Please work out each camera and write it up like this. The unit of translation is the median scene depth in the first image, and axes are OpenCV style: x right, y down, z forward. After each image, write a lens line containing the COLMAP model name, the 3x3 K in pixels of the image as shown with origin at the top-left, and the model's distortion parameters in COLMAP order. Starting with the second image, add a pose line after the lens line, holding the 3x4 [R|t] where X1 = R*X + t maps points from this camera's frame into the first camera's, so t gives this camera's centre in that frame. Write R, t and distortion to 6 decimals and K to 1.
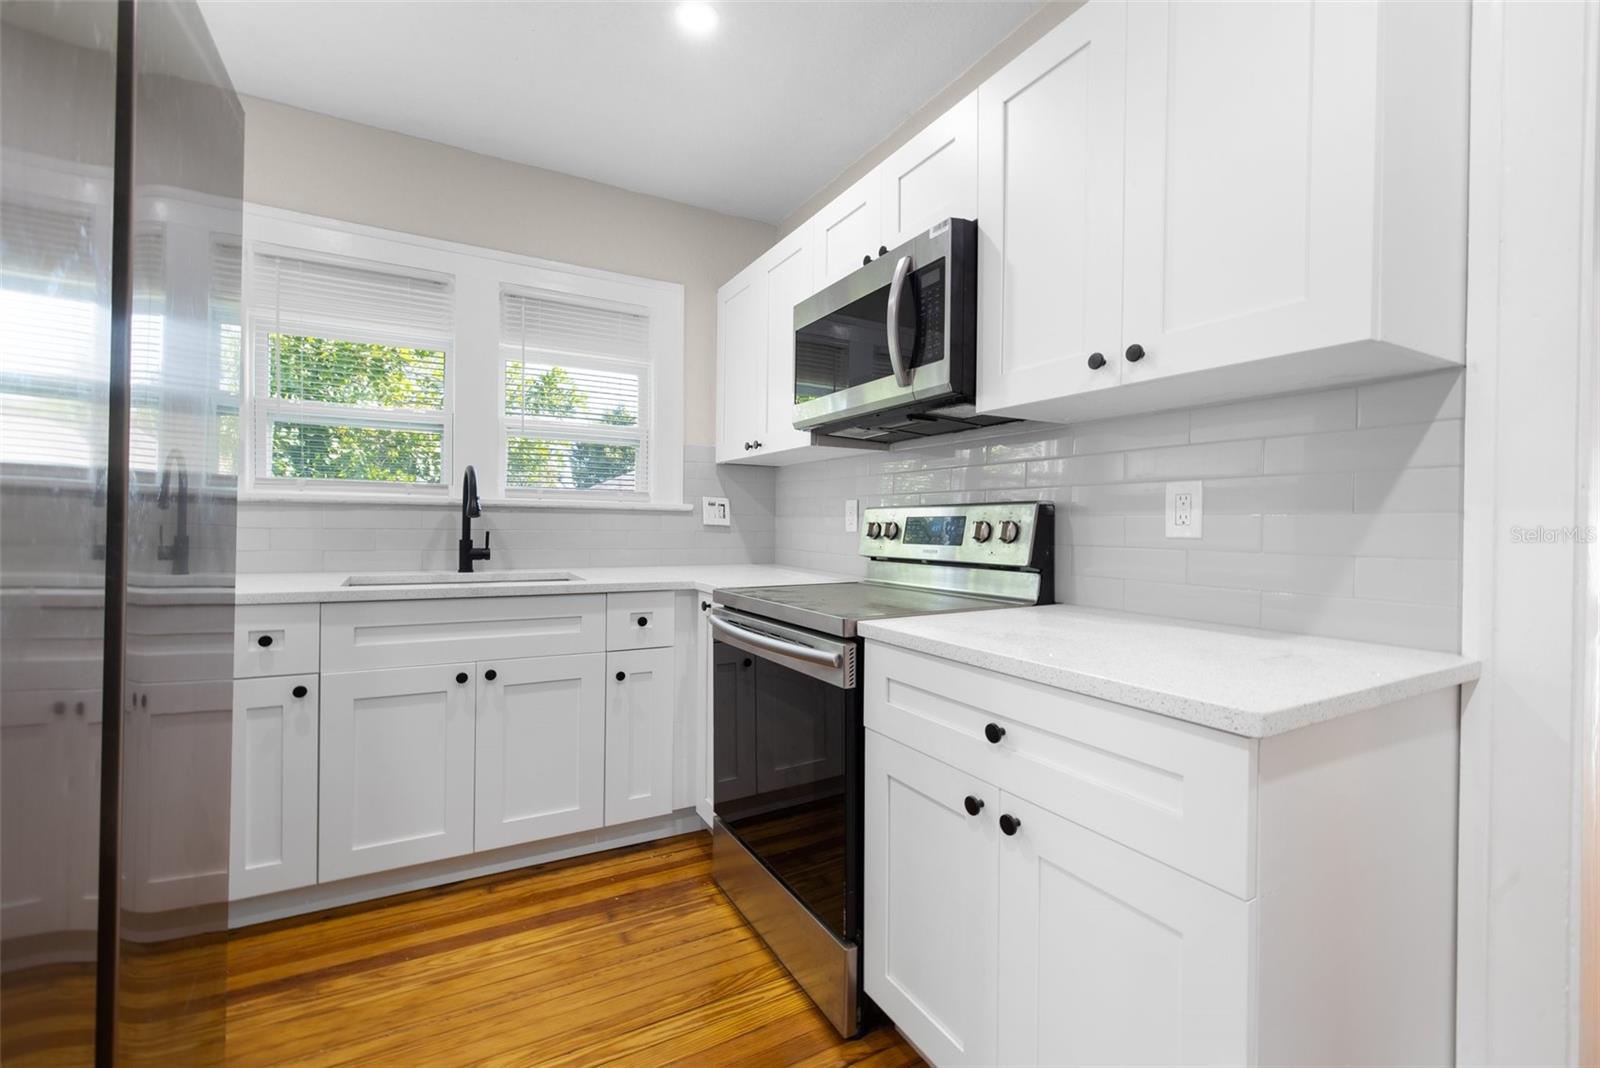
lens RADIAL K [[683.0, 0, 807.2], [0, 683.0, 523.1], [0, 0, 1]] dist [-0.001755, 0.000255]
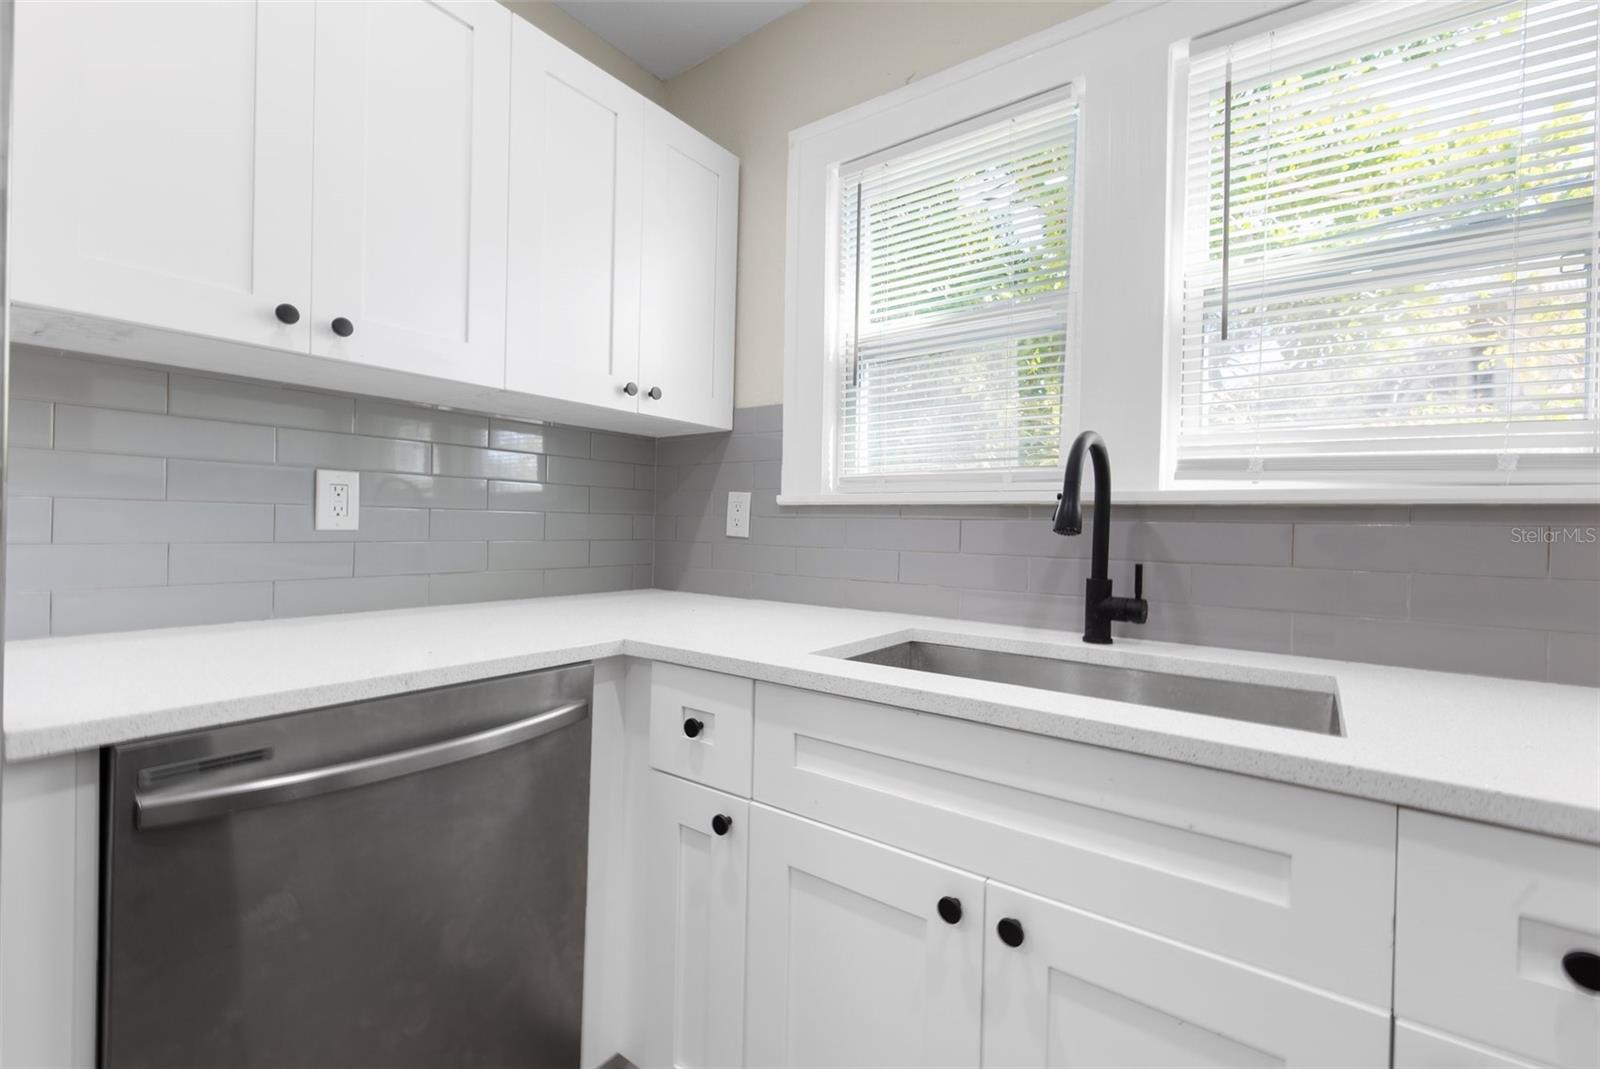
lens RADIAL K [[683.0, 0, 807.2], [0, 683.0, 523.6], [0, 0, 1]] dist [-0.001755, 0.000255]
pose [[0.404573, -0.006081, -0.914485, -0.166008], [-0.019000, 0.999706, -0.015054, -0.006474], [0.914308, 0.023466, 0.404339, 0.810062]]
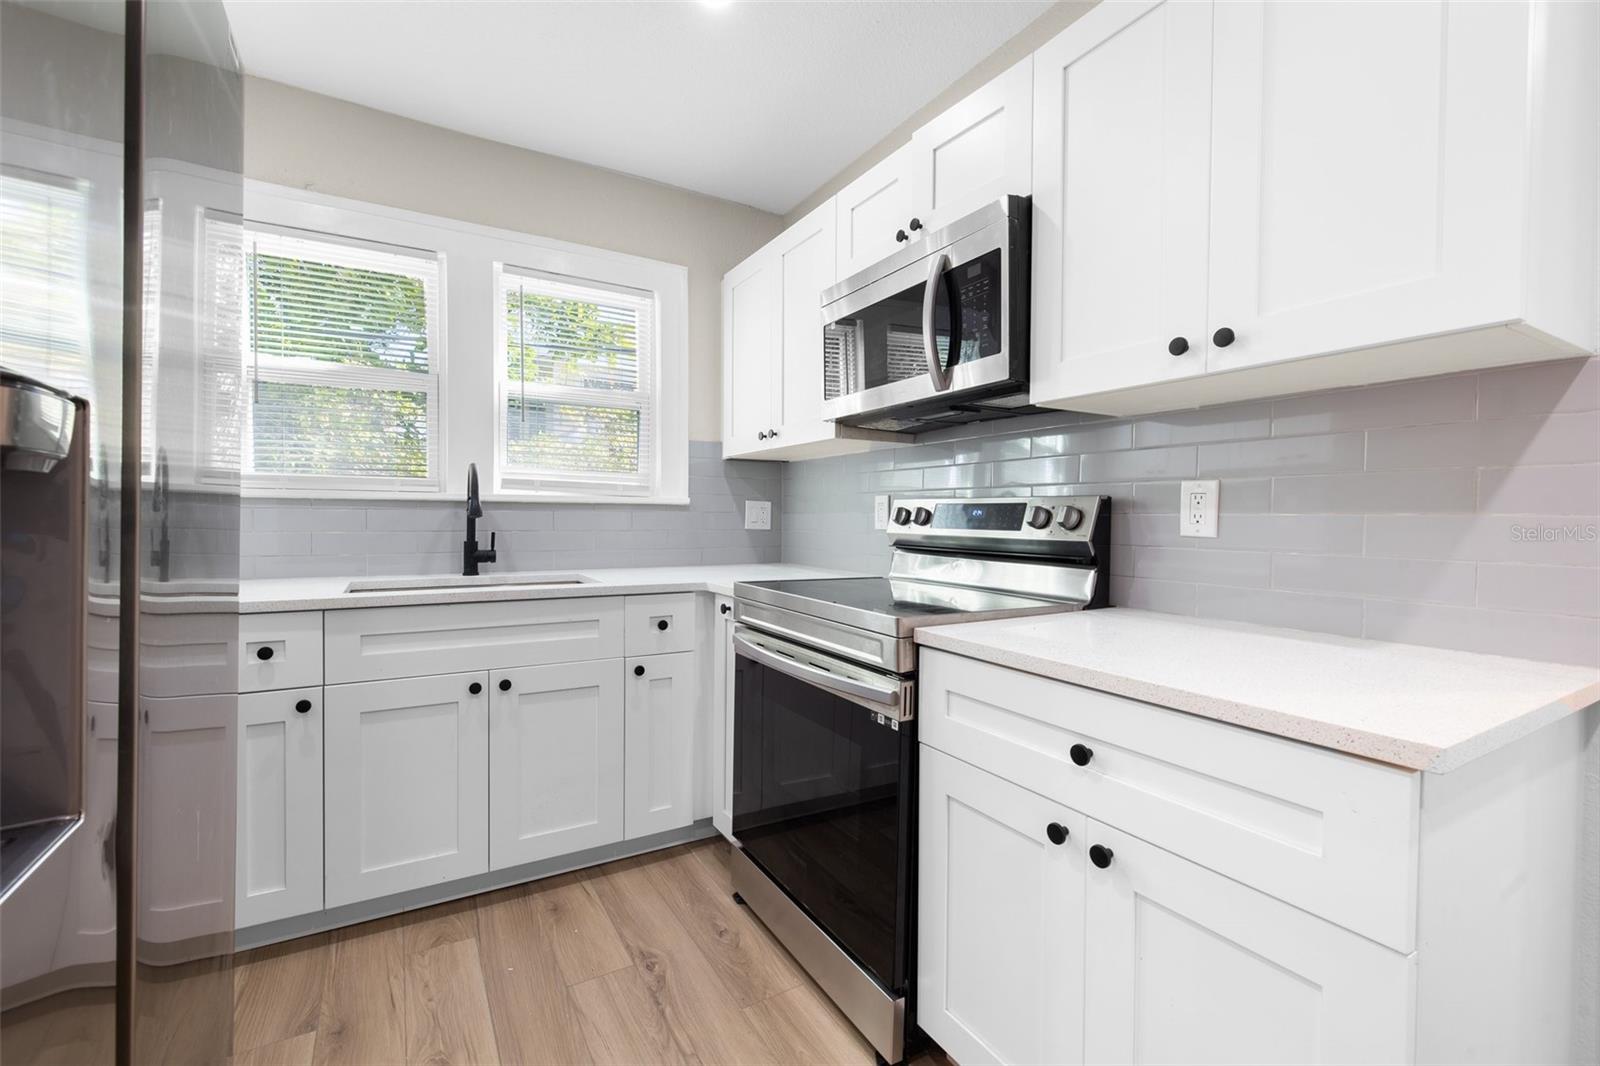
lens RADIAL K [[675.7, 0, 797.2], [0, 675.7, 528.3], [0, 0, 1]] dist [0.001048, -0.000127]
pose [[0.999957, -0.003493, 0.008629, -0.068476], [0.003400, 0.999936, 0.010800, -0.002955], [-0.008666, -0.010770, 0.999904, 0.066174]]
